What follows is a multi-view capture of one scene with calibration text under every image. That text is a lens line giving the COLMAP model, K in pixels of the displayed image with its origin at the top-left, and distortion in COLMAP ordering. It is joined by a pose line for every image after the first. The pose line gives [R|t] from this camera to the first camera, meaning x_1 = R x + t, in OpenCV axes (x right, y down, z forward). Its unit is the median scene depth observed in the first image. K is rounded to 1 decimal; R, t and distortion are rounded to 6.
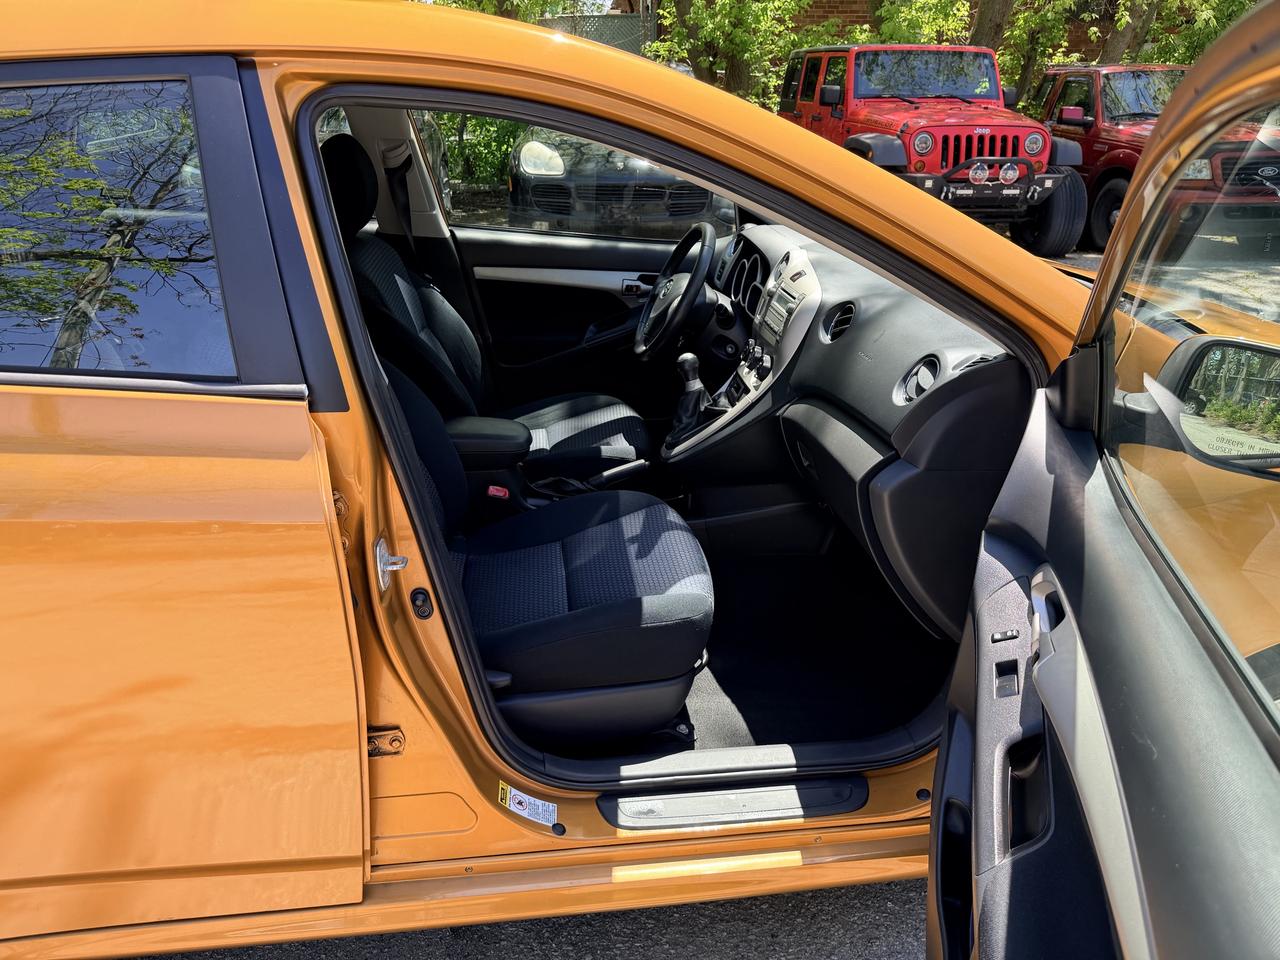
lens RADIAL K [[914.4, 0, 630.4], [0, 914.4, 475.1], [0, 0, 1]] dist [0.029104, -0.031165]
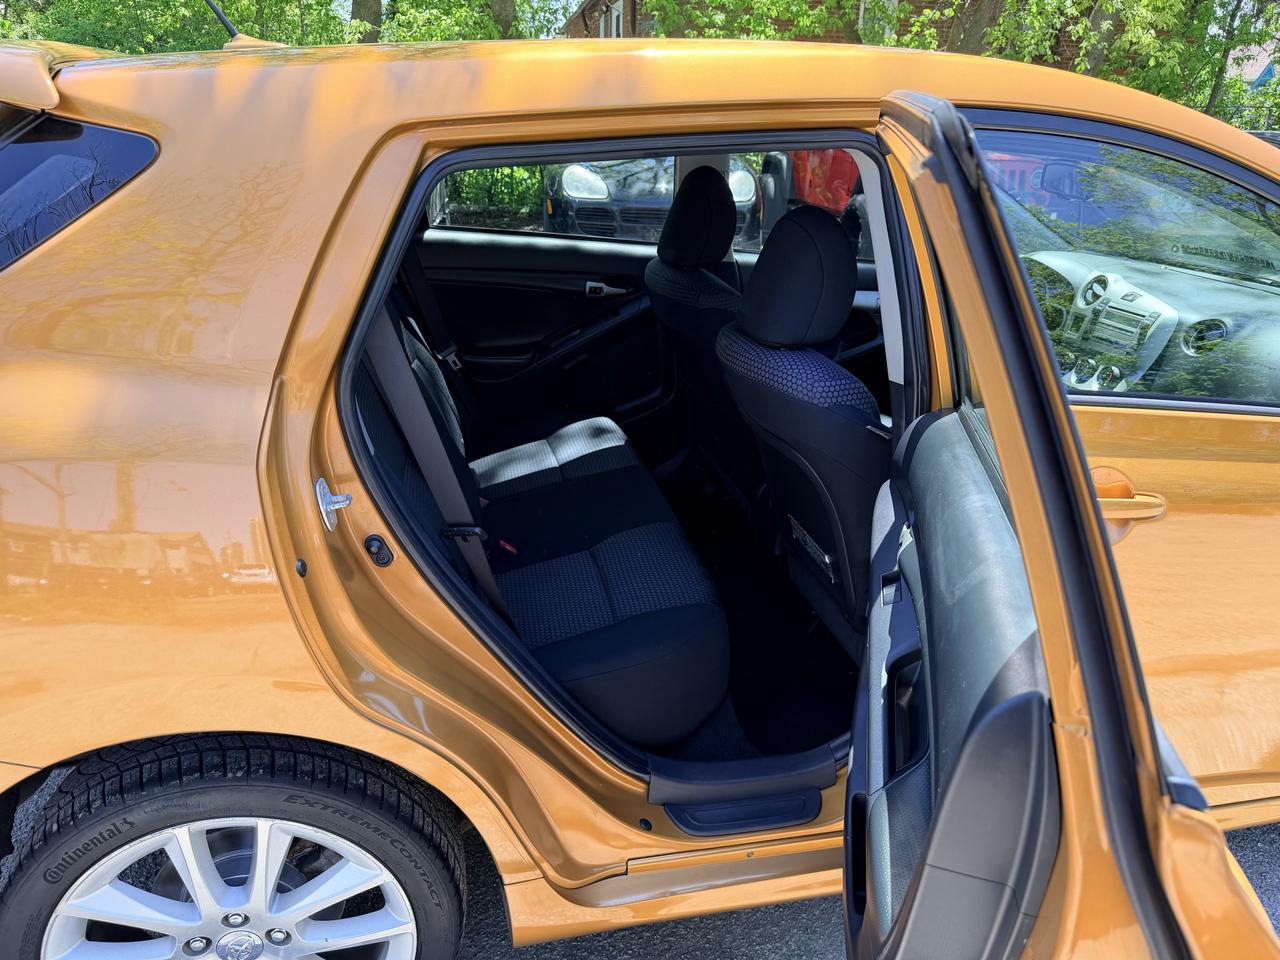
lens RADIAL K [[914.4, 0, 636.9], [0, 914.4, 475.0], [0, 0, 1]] dist [0.029104, -0.031165]
pose [[0.995287, -0.013309, 0.096056, -0.130287], [0.015311, 0.999680, -0.020135, 0.004005], [-0.095758, 0.021511, 0.995172, -0.018213]]
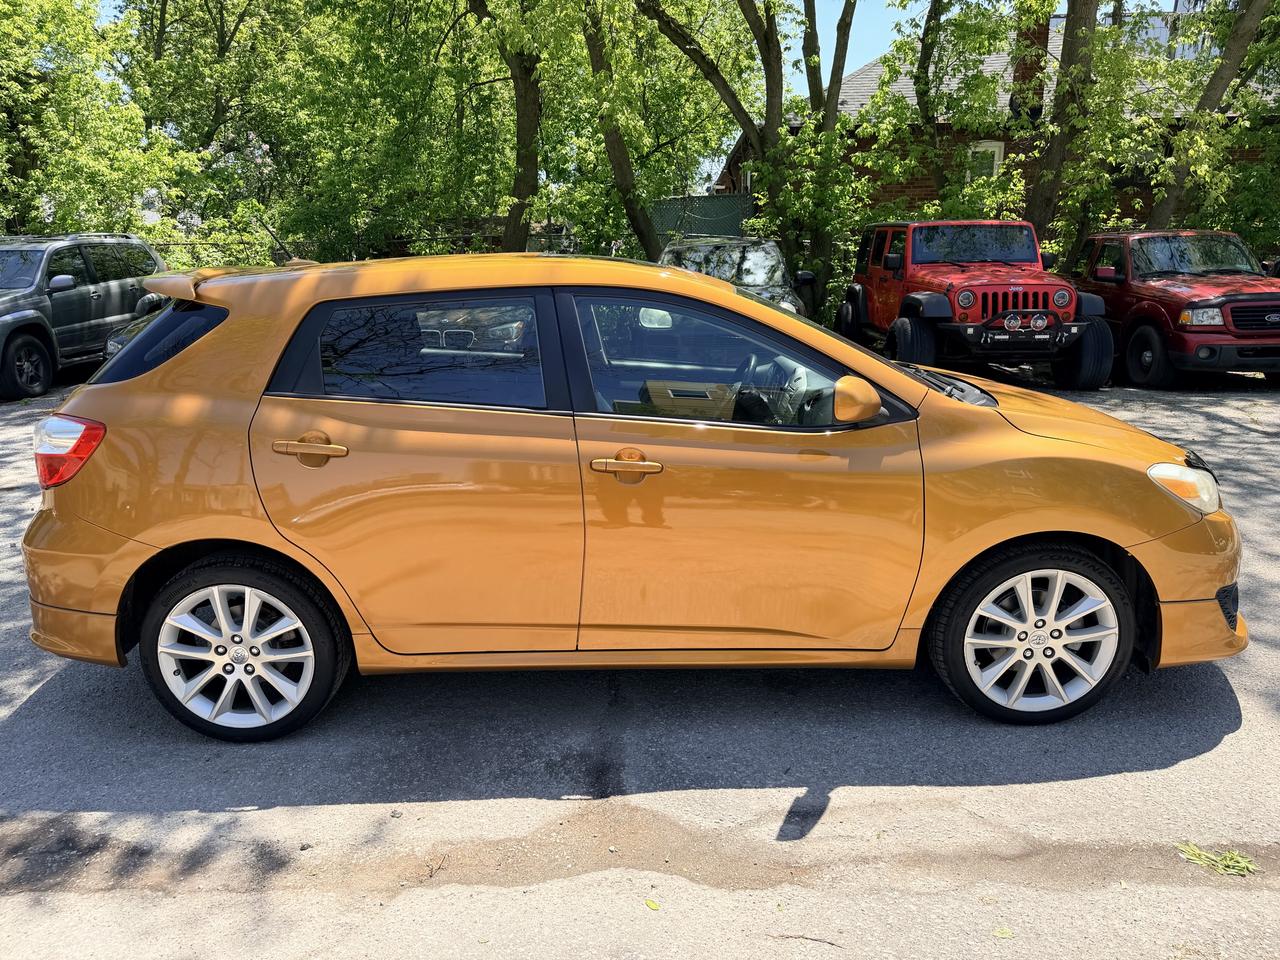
lens RADIAL K [[914.4, 0, 642.0], [0, 914.4, 484.1], [0, 0, 1]] dist [0.029104, -0.031165]
pose [[0.994805, 0.007034, -0.101553, 0.014313], [-0.021641, 0.989419, -0.143462, 0.066303], [0.099469, 0.144914, 0.984432, -0.207374]]
